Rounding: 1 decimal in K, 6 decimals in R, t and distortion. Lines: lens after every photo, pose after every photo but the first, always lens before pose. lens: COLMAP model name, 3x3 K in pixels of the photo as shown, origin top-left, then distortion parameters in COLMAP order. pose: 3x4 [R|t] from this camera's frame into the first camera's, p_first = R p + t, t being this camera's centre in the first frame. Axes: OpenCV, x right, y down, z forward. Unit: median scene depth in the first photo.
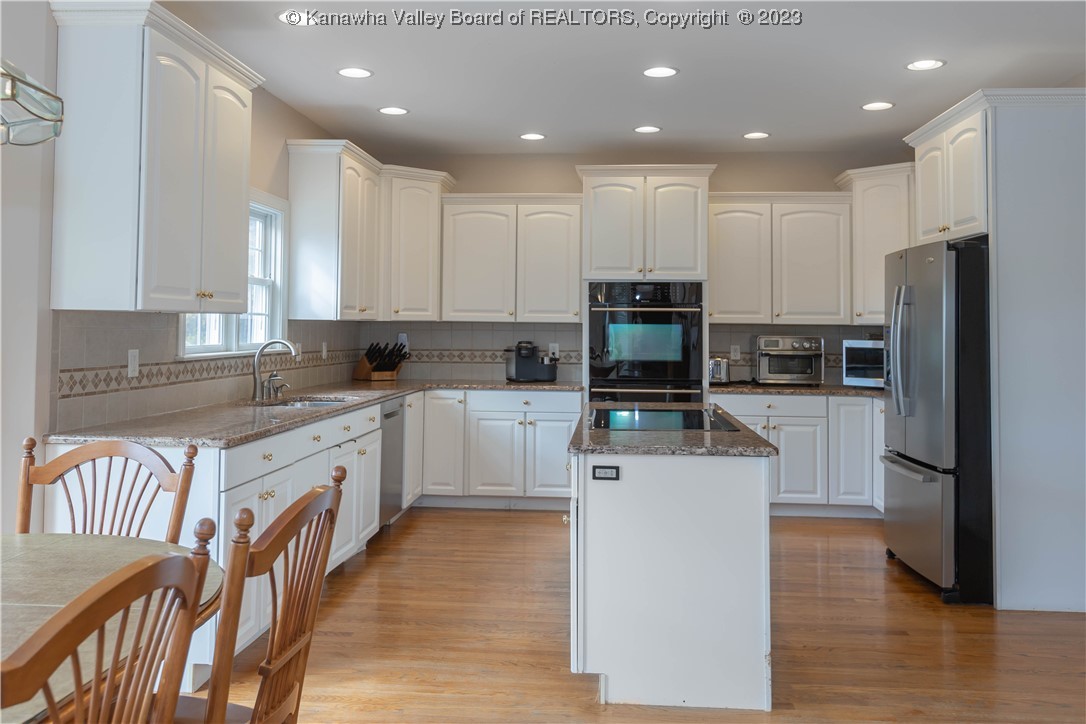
lens RADIAL K [[769.5, 0, 540.1], [0, 769.5, 301.6], [0, 0, 1]] dist [0.001712, 0.001079]
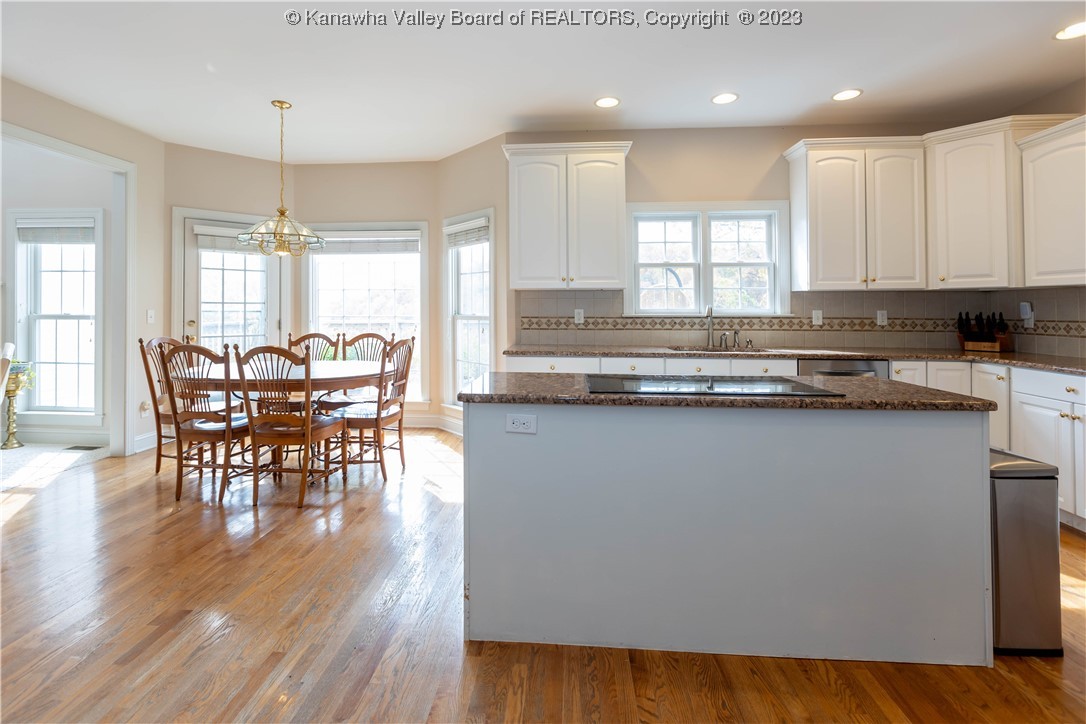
lens RADIAL K [[510.4, 0, 541.3], [0, 510.4, 305.5], [0, 0, 1]] dist [-0.000509, -0.001005]
pose [[0.107400, -0.001703, -0.994214, 0.716077], [0.037735, 0.999285, 0.002365, 0.043922], [0.993500, -0.037771, 0.107387, 0.730591]]
